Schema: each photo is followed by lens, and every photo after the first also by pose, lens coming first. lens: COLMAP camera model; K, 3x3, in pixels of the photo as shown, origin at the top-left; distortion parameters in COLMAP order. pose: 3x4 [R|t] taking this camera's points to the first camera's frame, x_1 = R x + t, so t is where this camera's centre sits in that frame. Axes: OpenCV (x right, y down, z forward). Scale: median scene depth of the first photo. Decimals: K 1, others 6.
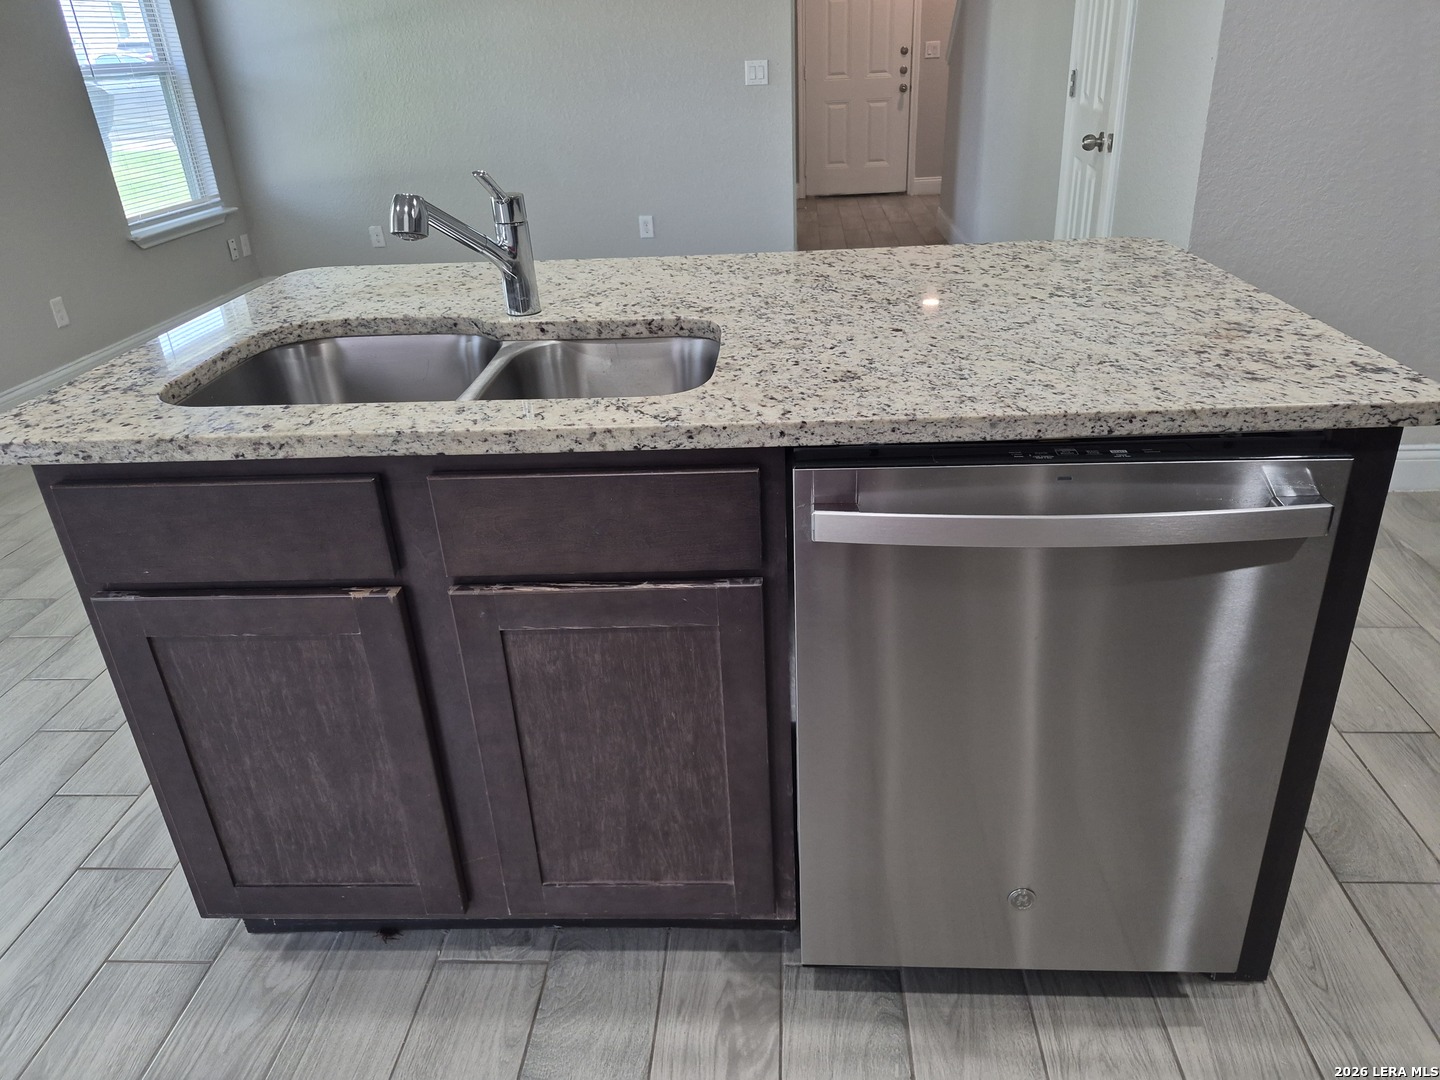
lens RADIAL K [[998.1, 0, 718.2], [0, 998.1, 551.6], [0, 0, 1]] dist [0.073367, -0.073429]
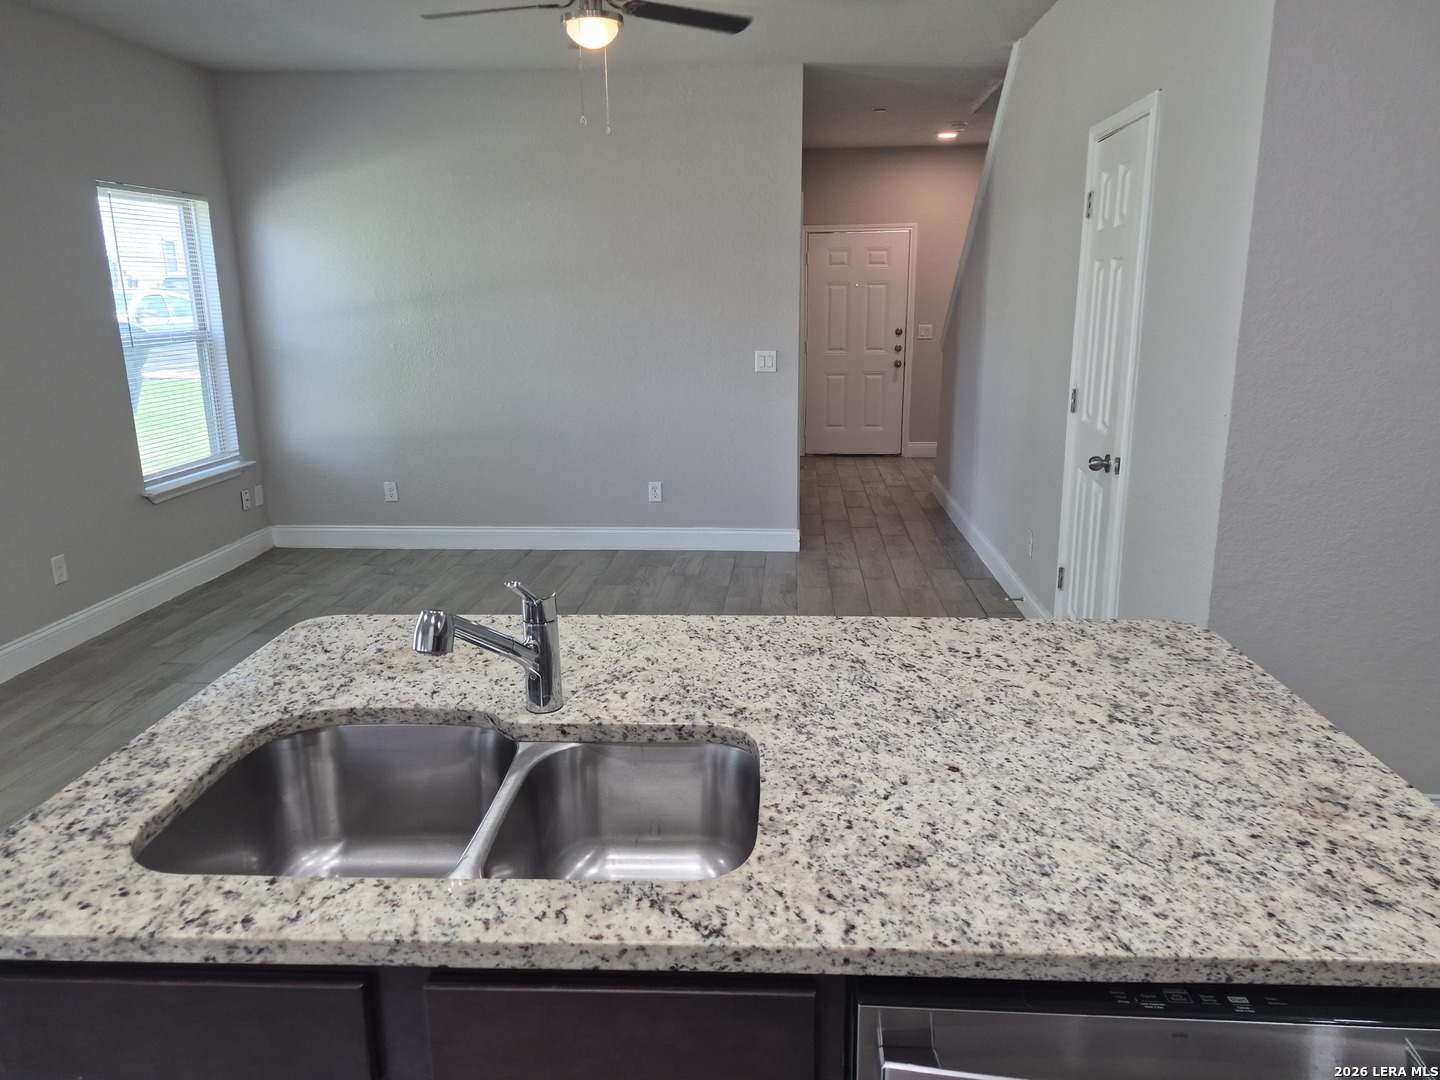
lens RADIAL K [[998.1, 0, 715.5], [0, 998.1, 552.0], [0, 0, 1]] dist [0.073367, -0.073429]
pose [[0.999199, 0.039573, 0.005887, -0.047208], [-0.037440, 0.976745, -0.211110, -0.194004], [-0.014105, 0.210721, 0.977444, 0.060602]]
